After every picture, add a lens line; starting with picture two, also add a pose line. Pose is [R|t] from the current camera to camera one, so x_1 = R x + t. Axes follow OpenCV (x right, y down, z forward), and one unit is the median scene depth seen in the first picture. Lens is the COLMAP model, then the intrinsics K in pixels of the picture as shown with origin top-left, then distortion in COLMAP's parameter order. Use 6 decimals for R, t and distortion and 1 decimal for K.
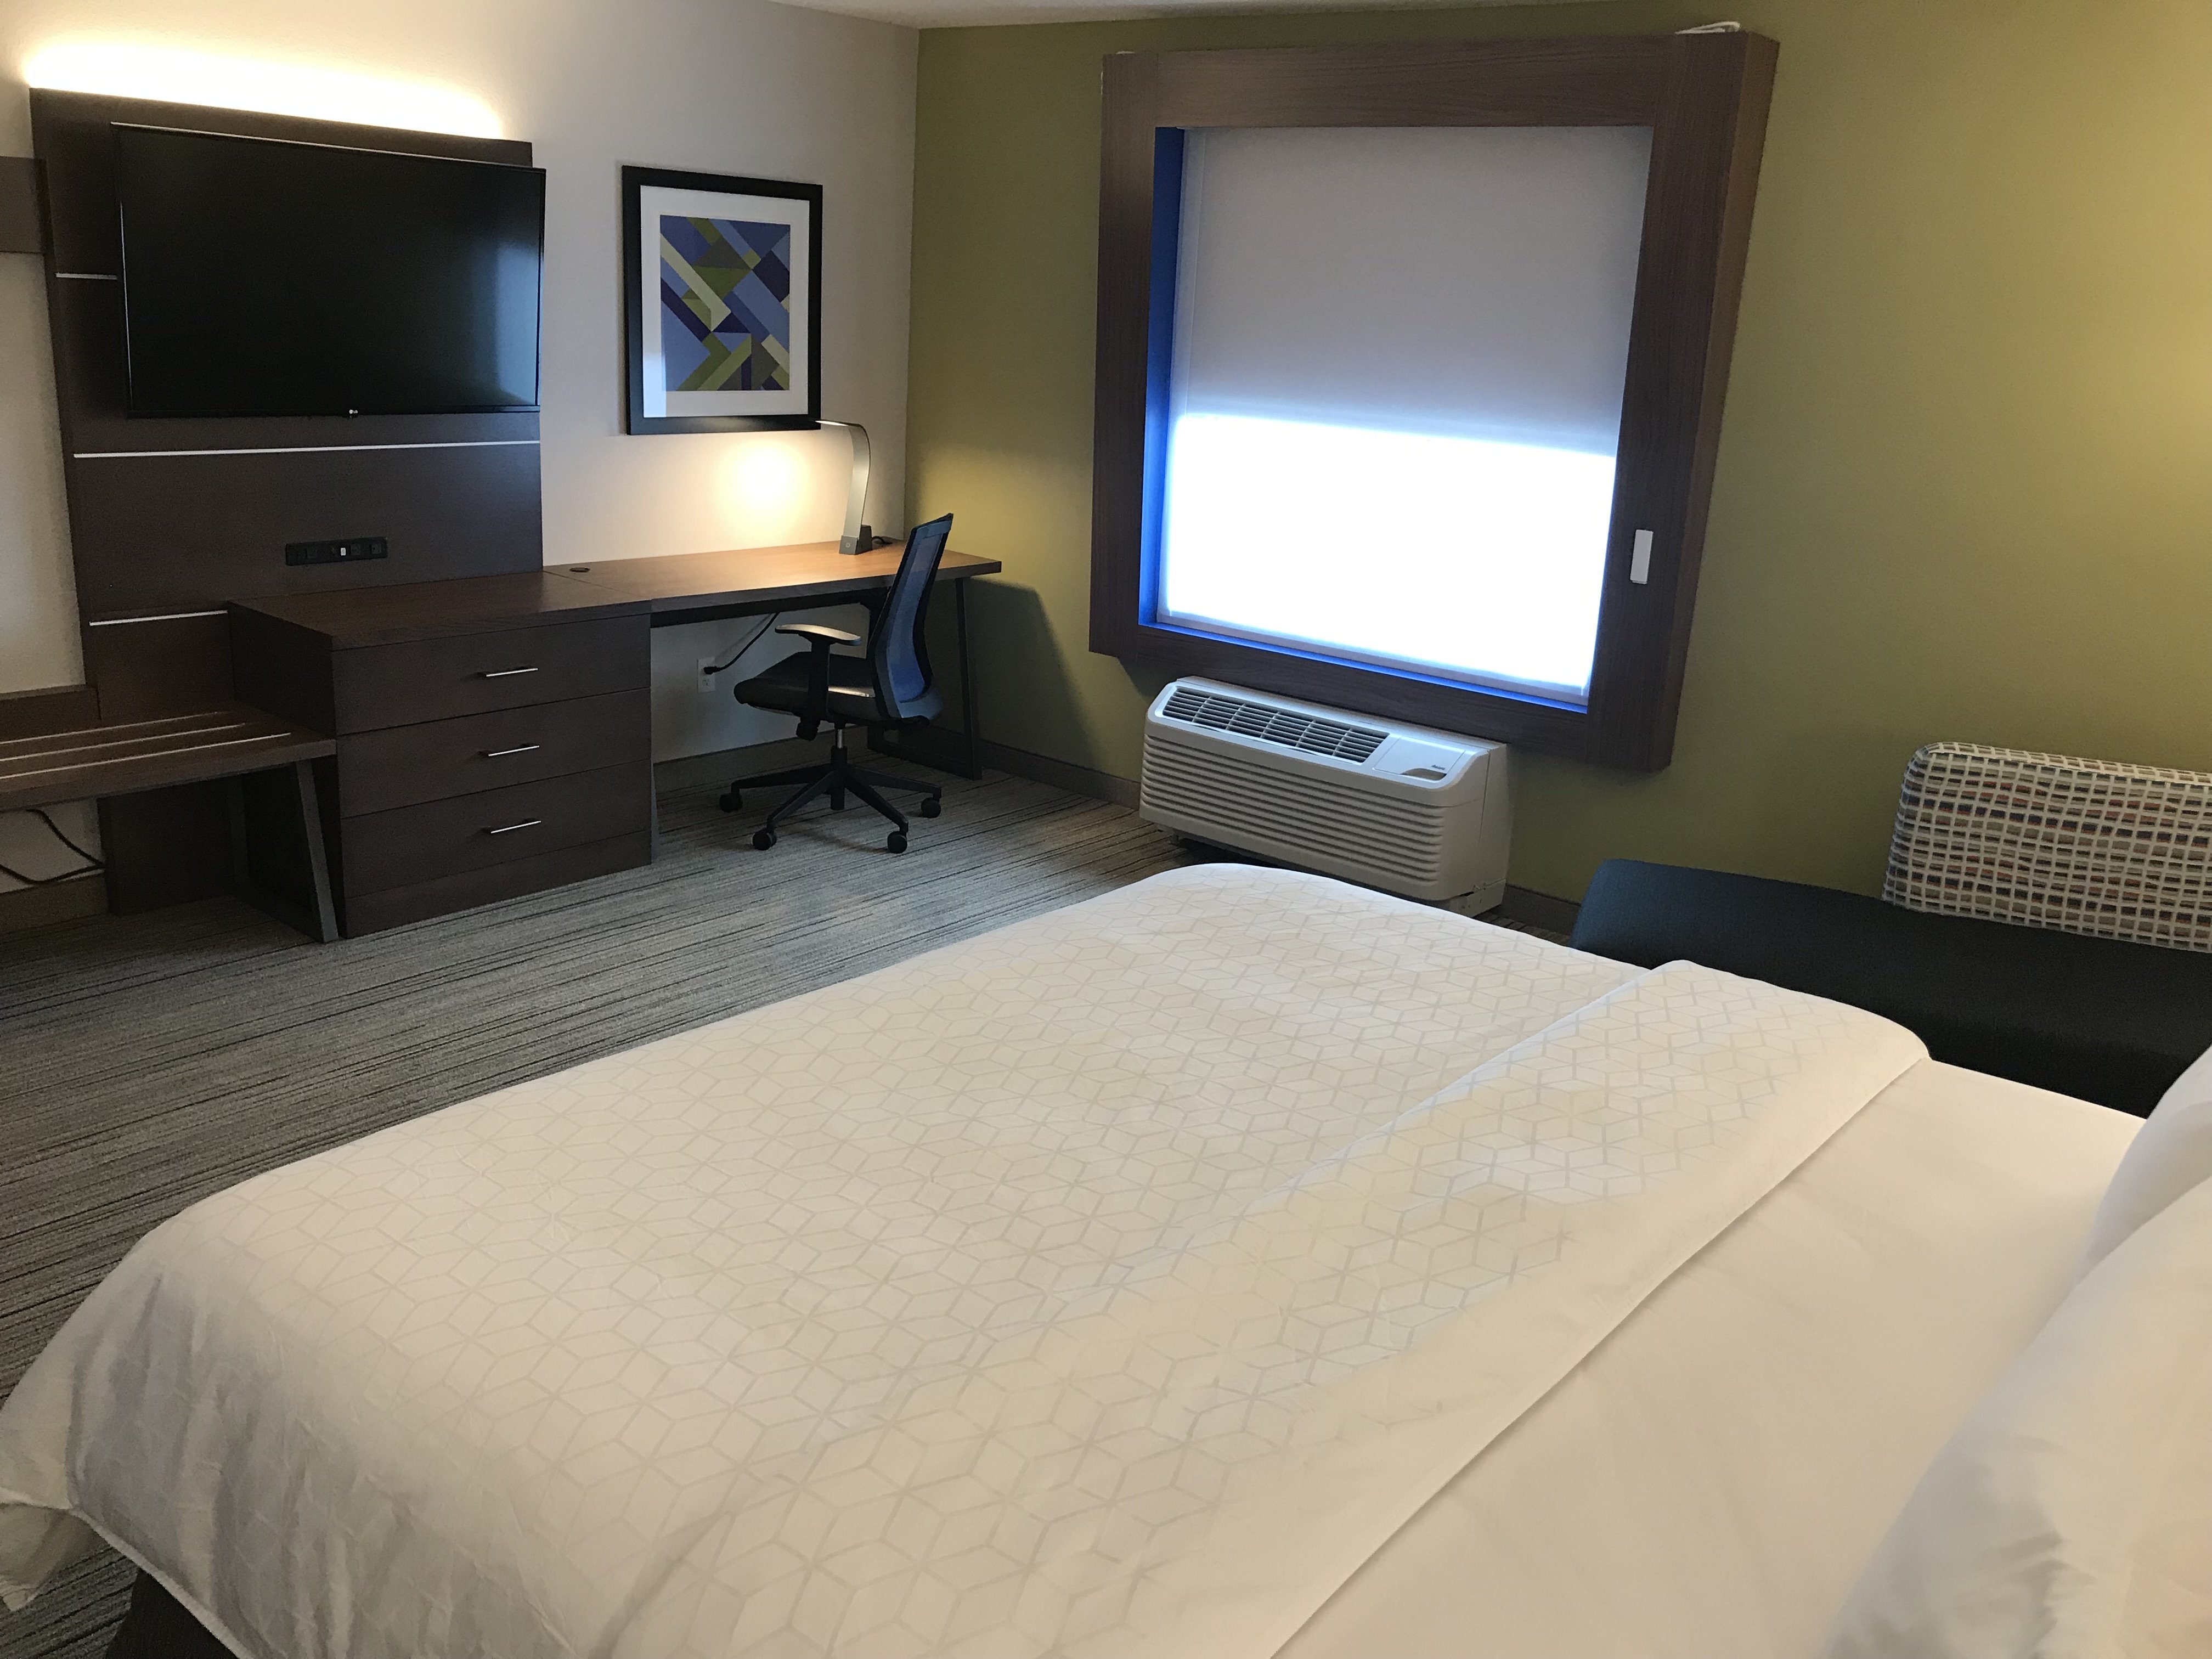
lens RADIAL K [[1837.1, 0, 1100.6], [0, 1837.1, 825.5], [0, 0, 1]] dist [0.004548, 0.019413]
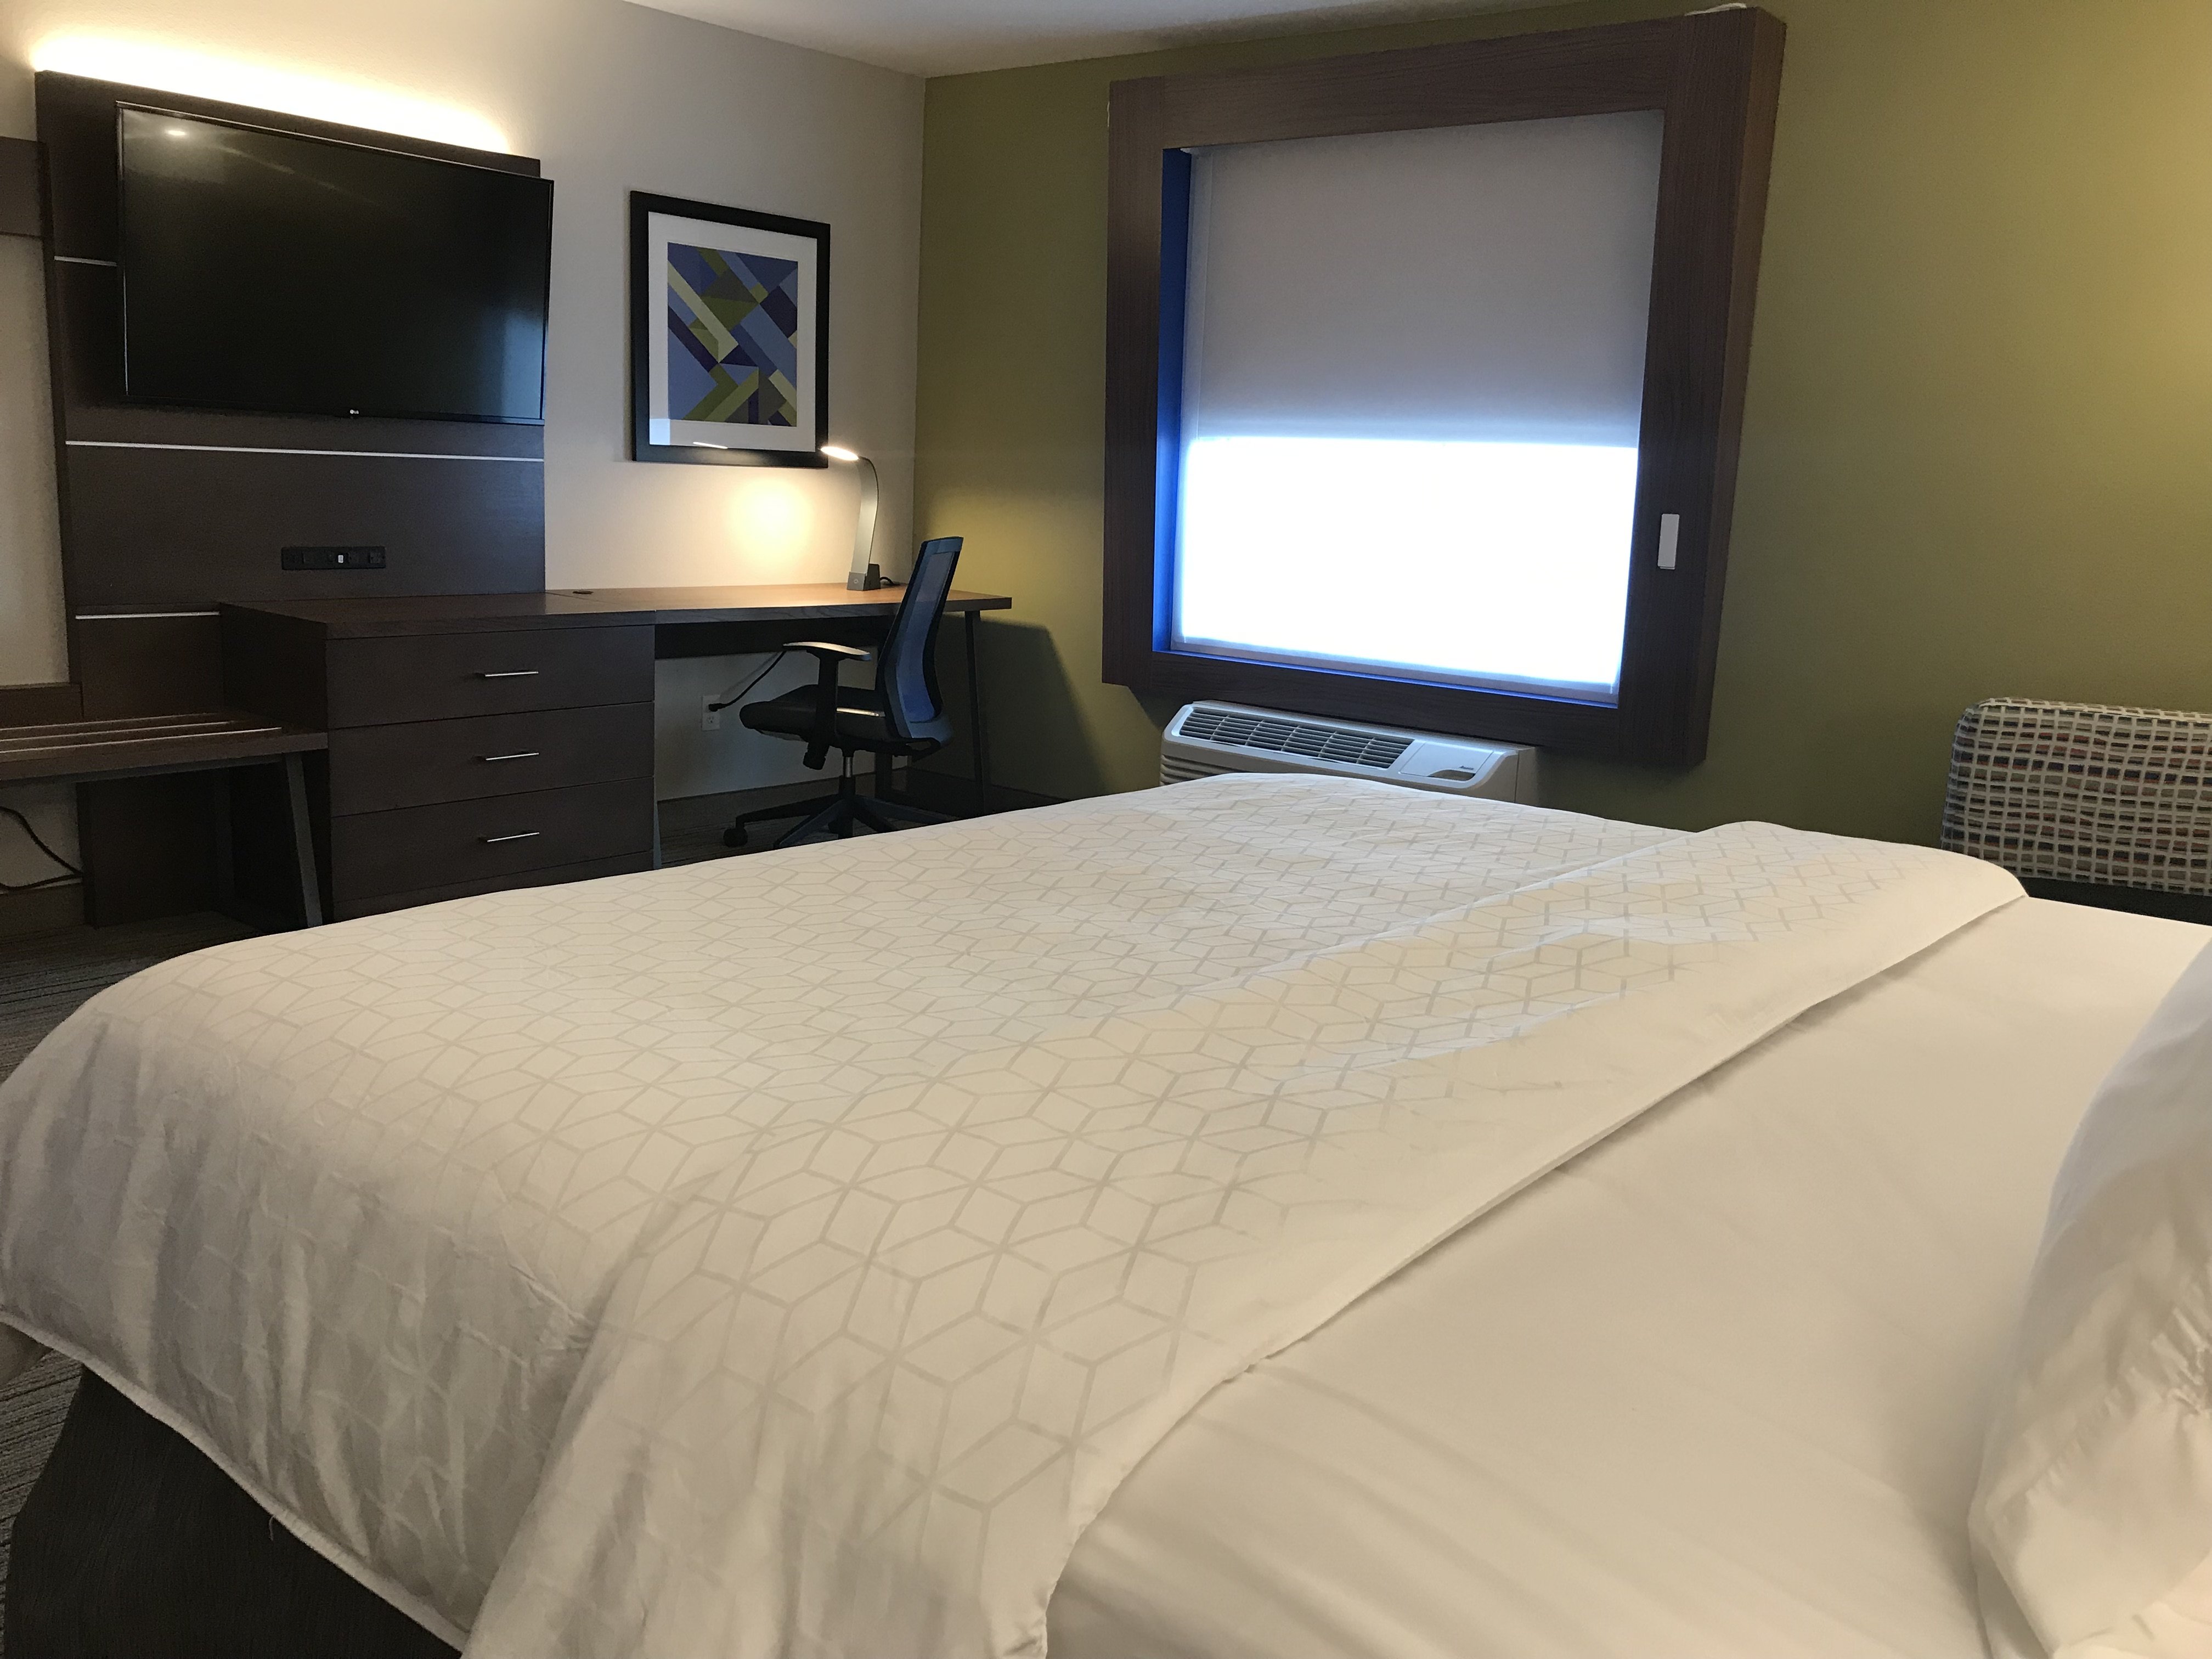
lens RADIAL K [[1837.1, 0, 1110.2], [0, 1837.1, 830.5], [0, 0, 1]] dist [0.004548, 0.019413]
pose [[0.999883, -0.013975, 0.006199, -0.011975], [0.014499, 0.995397, -0.094729, 0.099482], [-0.004847, 0.094808, 0.995484, 0.042048]]
